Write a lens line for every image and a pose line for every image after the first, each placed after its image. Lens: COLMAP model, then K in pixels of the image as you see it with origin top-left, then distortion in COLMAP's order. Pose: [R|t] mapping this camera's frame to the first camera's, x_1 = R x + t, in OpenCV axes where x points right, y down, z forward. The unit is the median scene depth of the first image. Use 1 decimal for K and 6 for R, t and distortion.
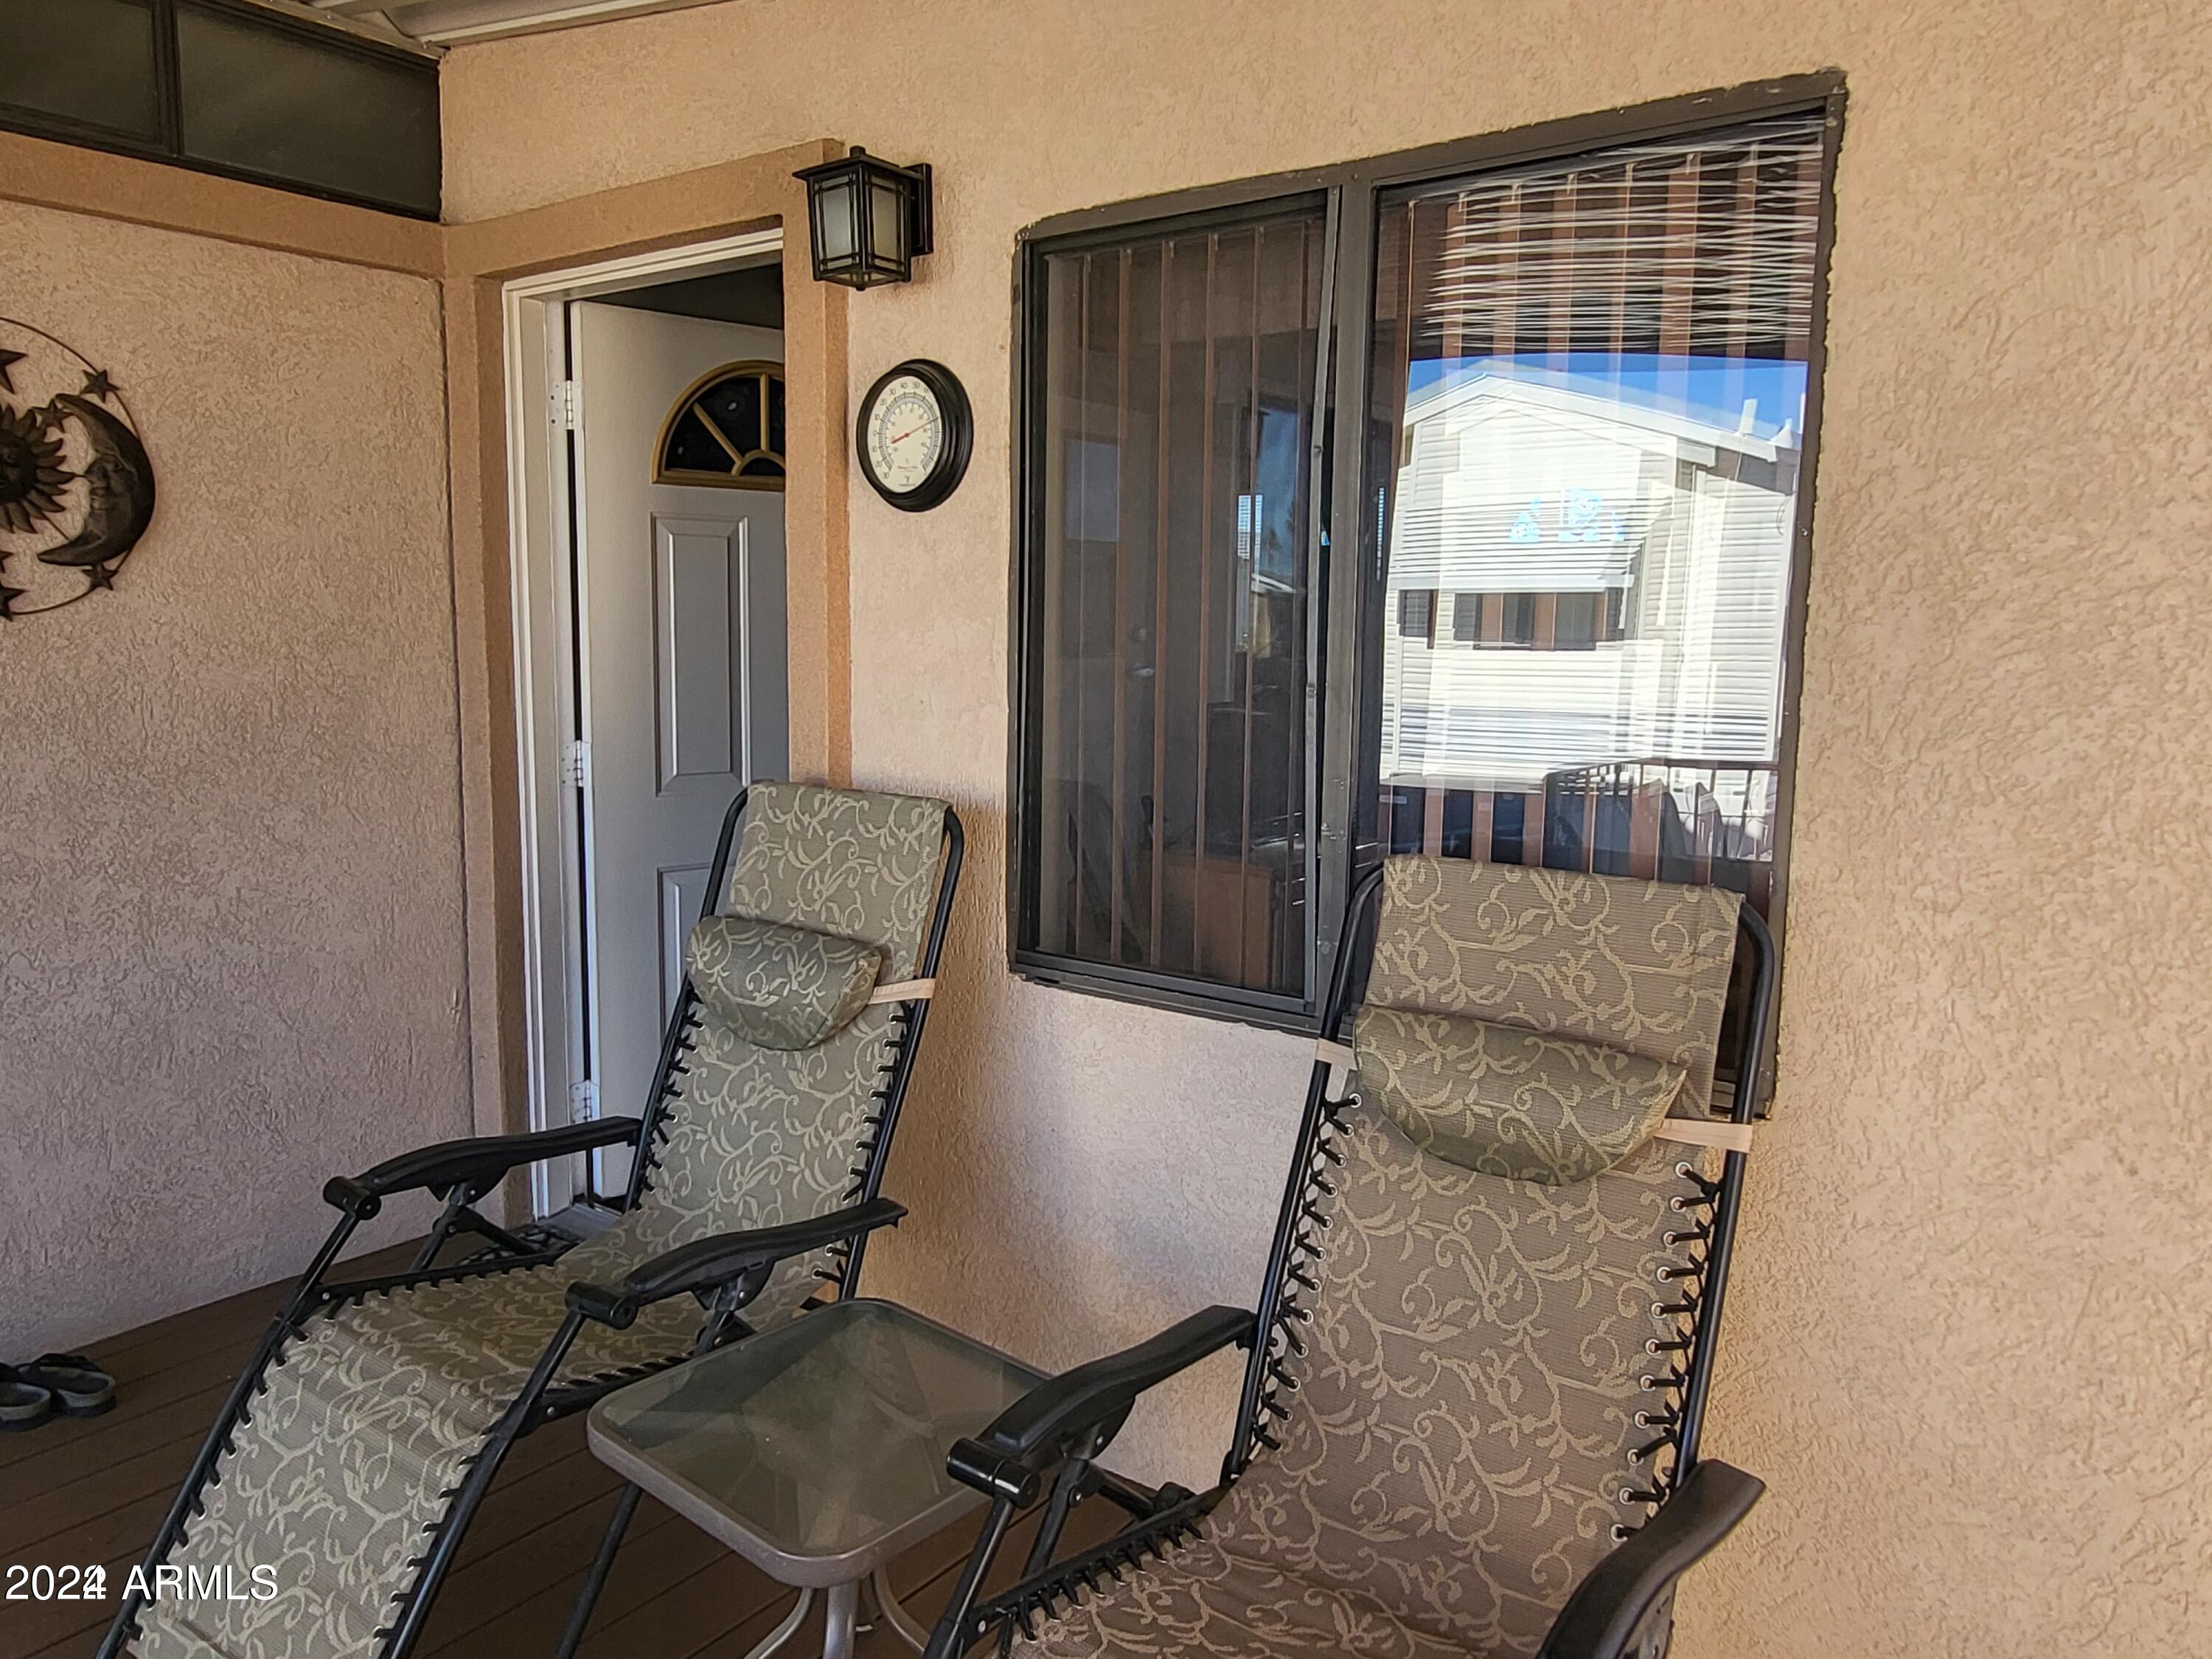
lens RADIAL K [[1542.9, 0, 1100.7], [0, 1542.9, 834.8], [0, 0, 1]] dist [0.017349, -0.002751]
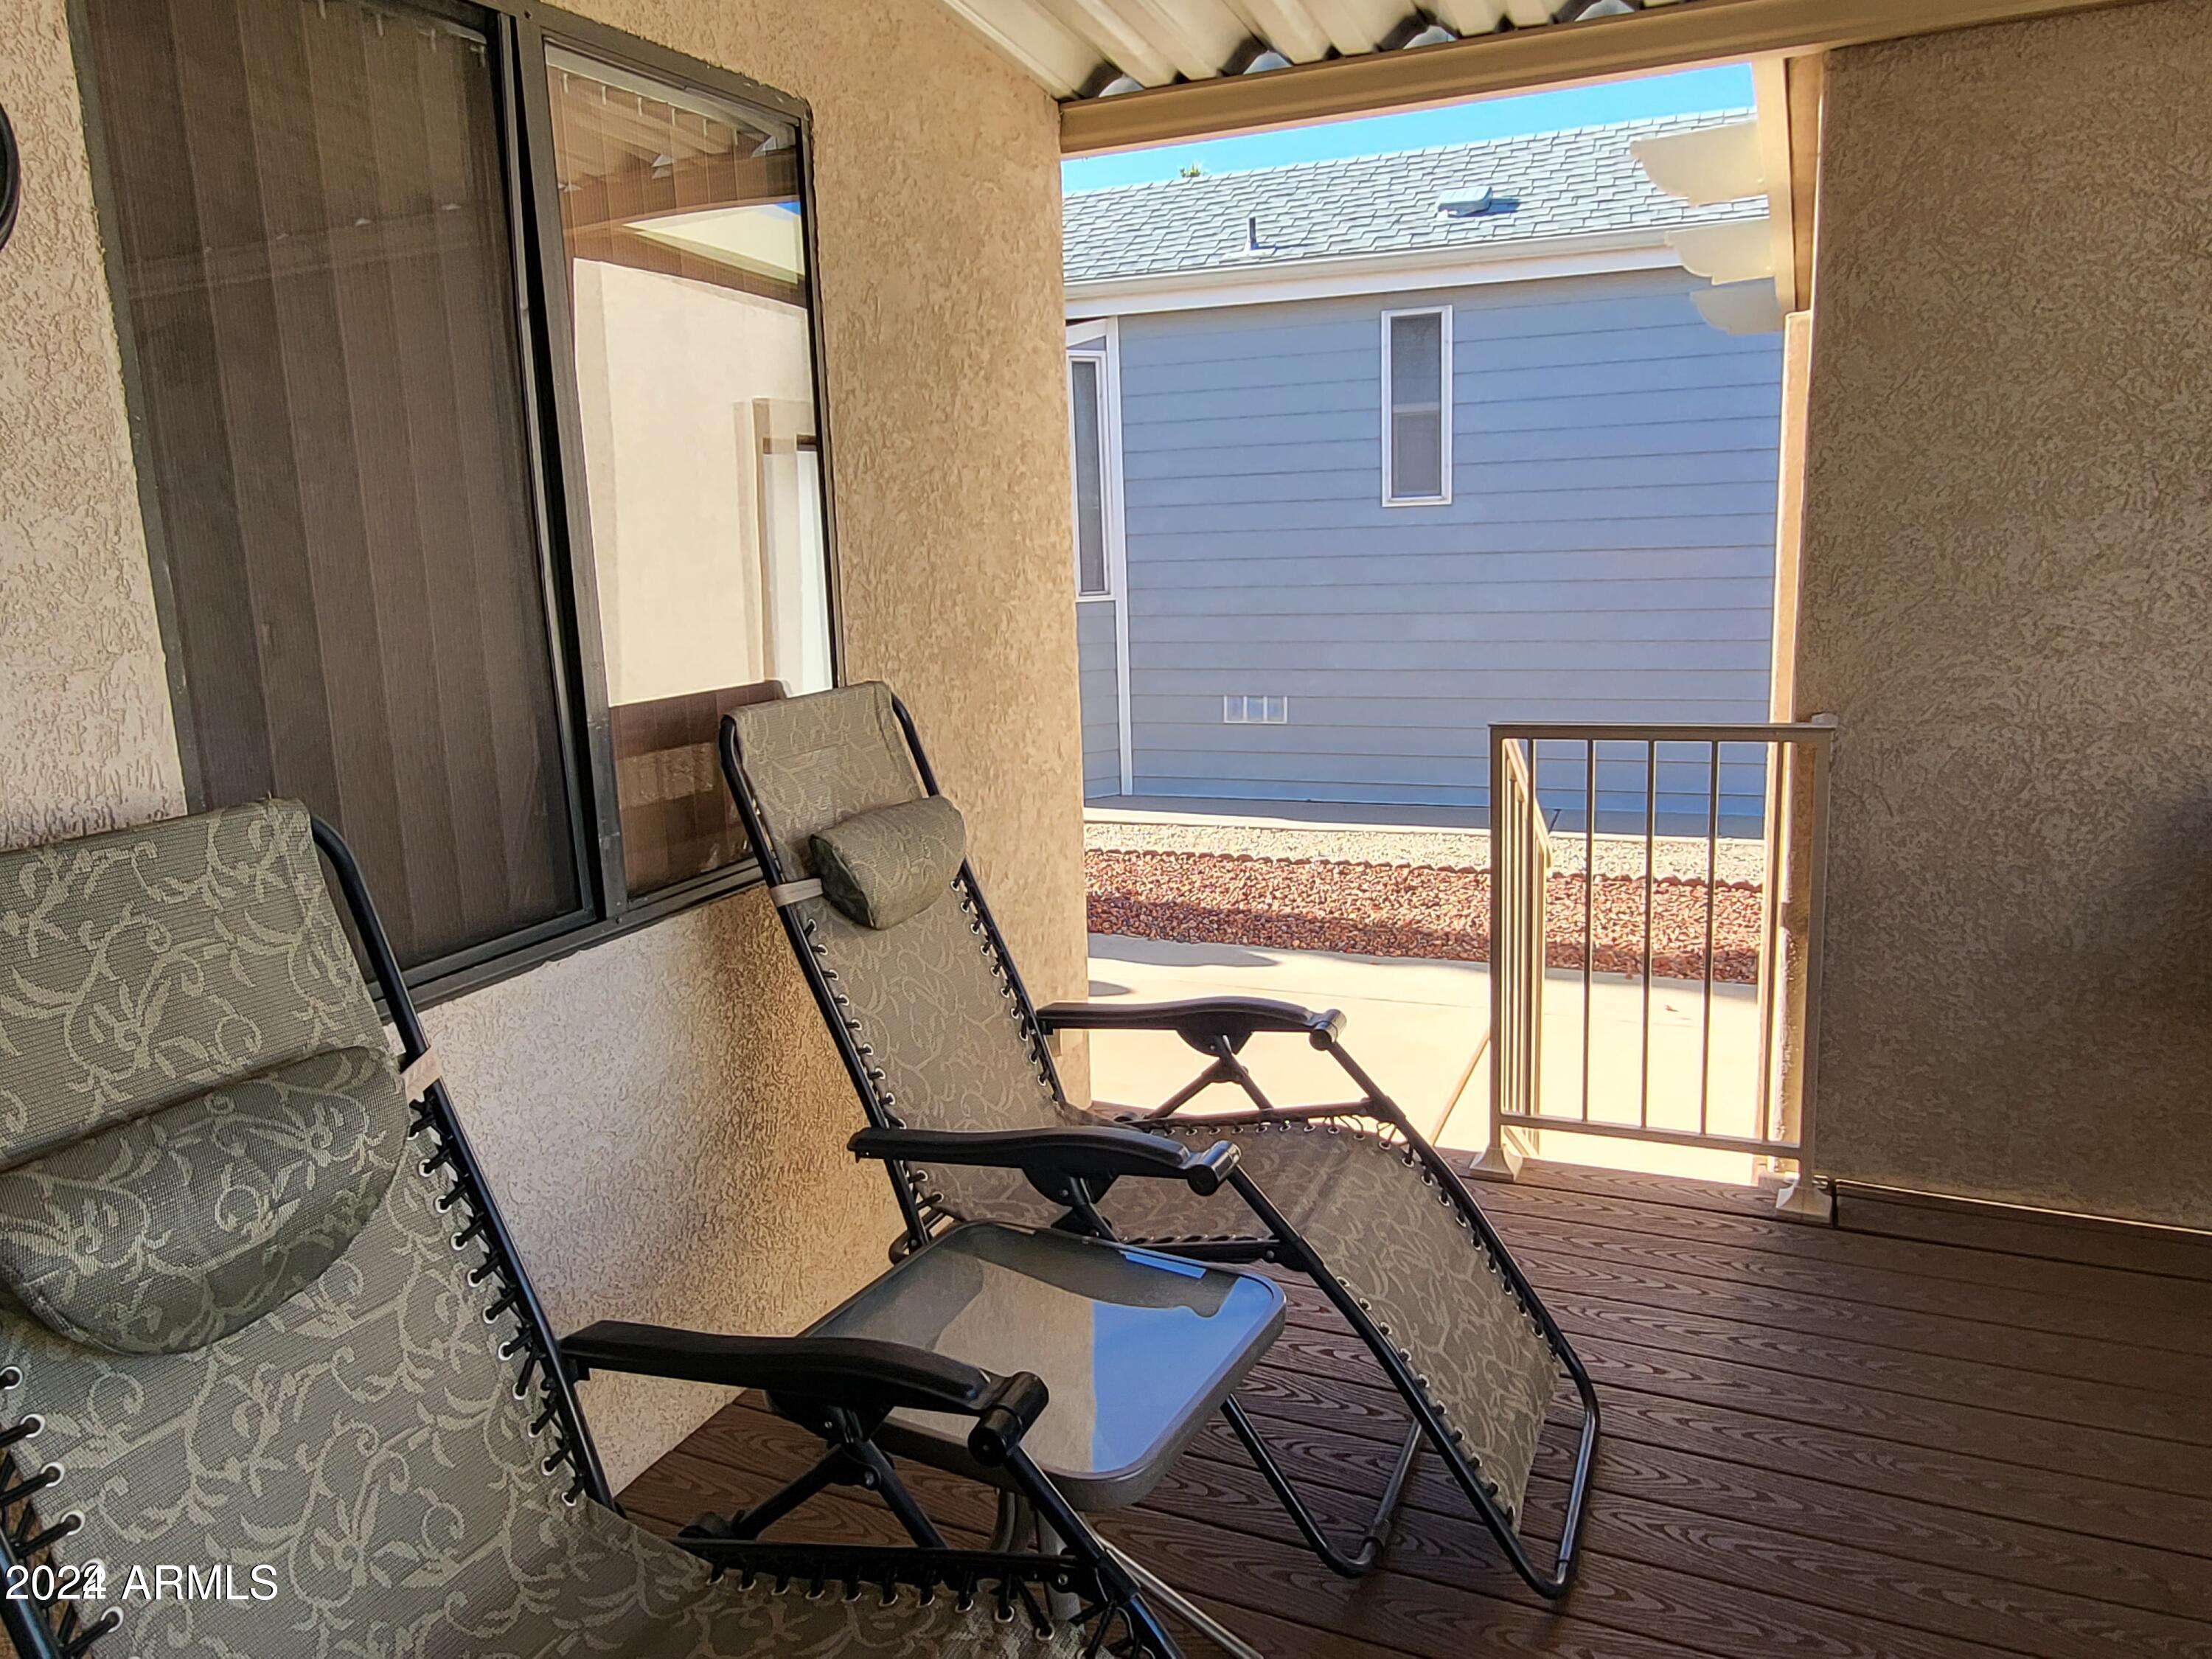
lens RADIAL K [[1542.9, 0, 1091.4], [0, 1542.9, 818.6], [0, 0, 1]] dist [0.017349, -0.002751]
pose [[-0.198166, -0.197613, 0.960041, -0.762056], [0.167960, 0.958132, 0.231889, -0.103842], [-0.965671, 0.207201, -0.156678, 0.784207]]
